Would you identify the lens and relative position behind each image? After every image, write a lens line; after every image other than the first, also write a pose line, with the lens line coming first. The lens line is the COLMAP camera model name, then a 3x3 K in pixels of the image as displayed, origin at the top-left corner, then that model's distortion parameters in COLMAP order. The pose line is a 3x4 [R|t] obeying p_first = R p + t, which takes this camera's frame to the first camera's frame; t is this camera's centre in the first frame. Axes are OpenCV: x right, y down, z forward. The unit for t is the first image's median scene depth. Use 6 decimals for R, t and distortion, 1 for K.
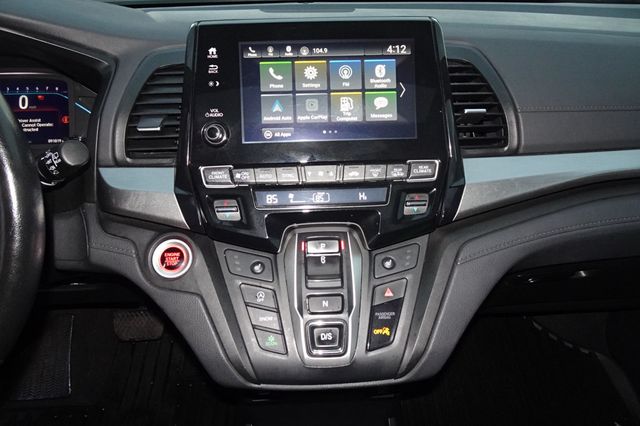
lens RADIAL K [[469.6, 0, 339.9], [0, 469.6, 210.1], [0, 0, 1]] dist [0.006325, 0.001392]
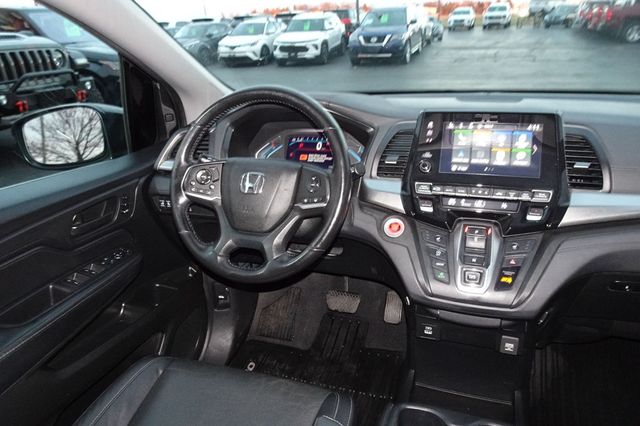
lens RADIAL K [[461.1, 0, 338.2], [0, 461.1, 215.3], [0, 0, 1]] dist [-0.002286, -0.000417]
pose [[0.930366, 0.112310, -0.349008, 0.078308], [-0.155592, 0.982901, -0.098475, 0.272450], [0.331980, 0.145920, 0.931932, -0.823852]]
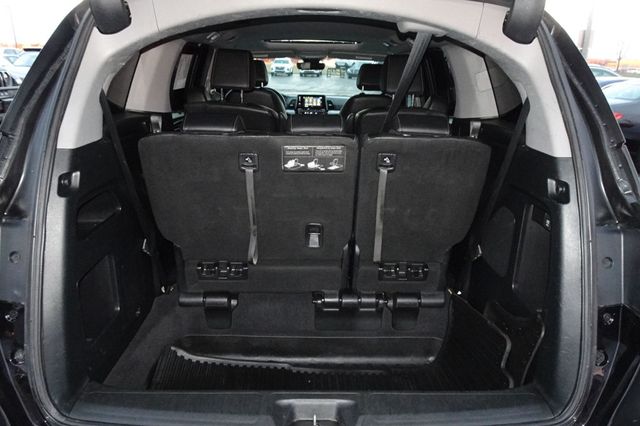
lens RADIAL K [[451.9, 0, 330.2], [0, 451.9, 210.9], [0, 0, 1]] dist [0.002391, 0.004976]
pose [[0.999053, 0.041307, -0.013677, 0.504863], [-0.043301, 0.974721, -0.219191, 3.581023], [0.004277, 0.219575, 0.975586, -6.820439]]
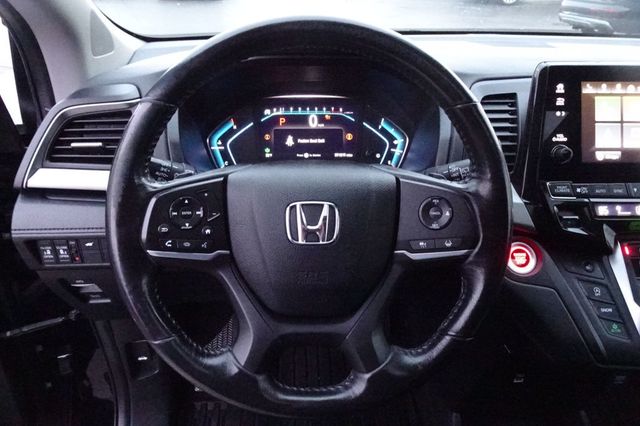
lens RADIAL K [[451.9, 0, 330.2], [0, 451.9, 210.9], [0, 0, 1]] dist [0.002391, 0.004976]
pose [[0.999488, 0.026976, 0.017181, -0.854375], [-0.026610, 0.999421, -0.021192, 0.020532], [-0.017743, 0.020724, 0.999628, -0.142031]]
